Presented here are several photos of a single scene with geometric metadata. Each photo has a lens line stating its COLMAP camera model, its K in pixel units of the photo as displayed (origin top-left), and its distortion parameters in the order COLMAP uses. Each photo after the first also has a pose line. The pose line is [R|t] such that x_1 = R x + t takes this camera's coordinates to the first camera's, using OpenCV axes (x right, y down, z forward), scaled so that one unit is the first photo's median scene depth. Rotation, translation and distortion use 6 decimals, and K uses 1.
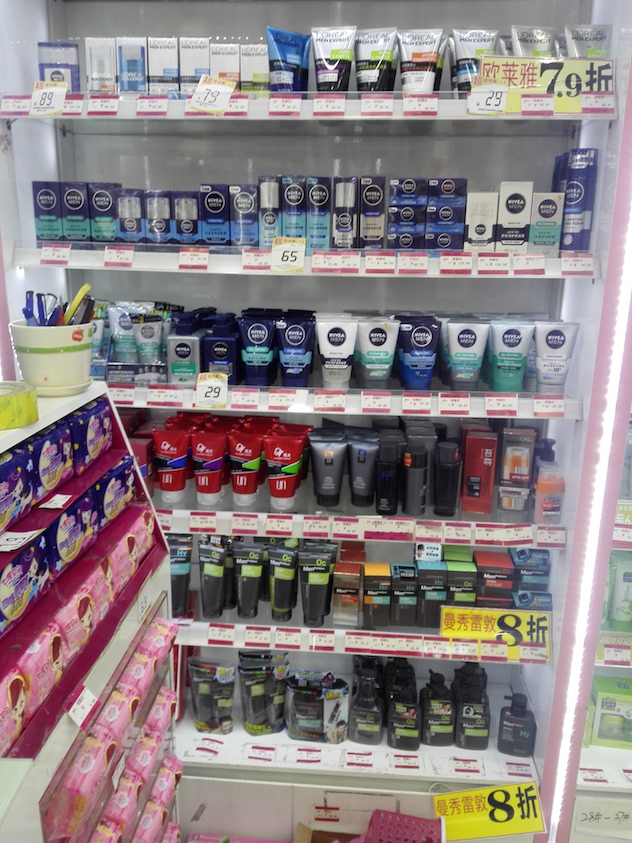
lens RADIAL K [[659.3, 0, 316.0], [0, 659.3, 421.5], [0, 0, 1]] dist [0.024060, -0.005548]
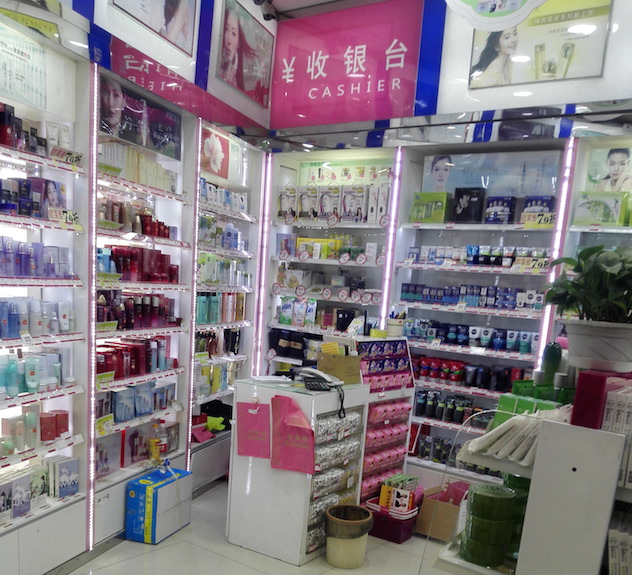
lens RADIAL K [[774.0, 0, 316.0], [0, 774.0, 287.5], [0, 0, 1]] dist [-0.009233, -0.002729]
pose [[0.836978, 0.050473, -0.544904, 1.451551], [-0.215653, 0.945581, -0.243659, 0.765724], [0.502953, 0.321447, 0.802315, -2.541990]]
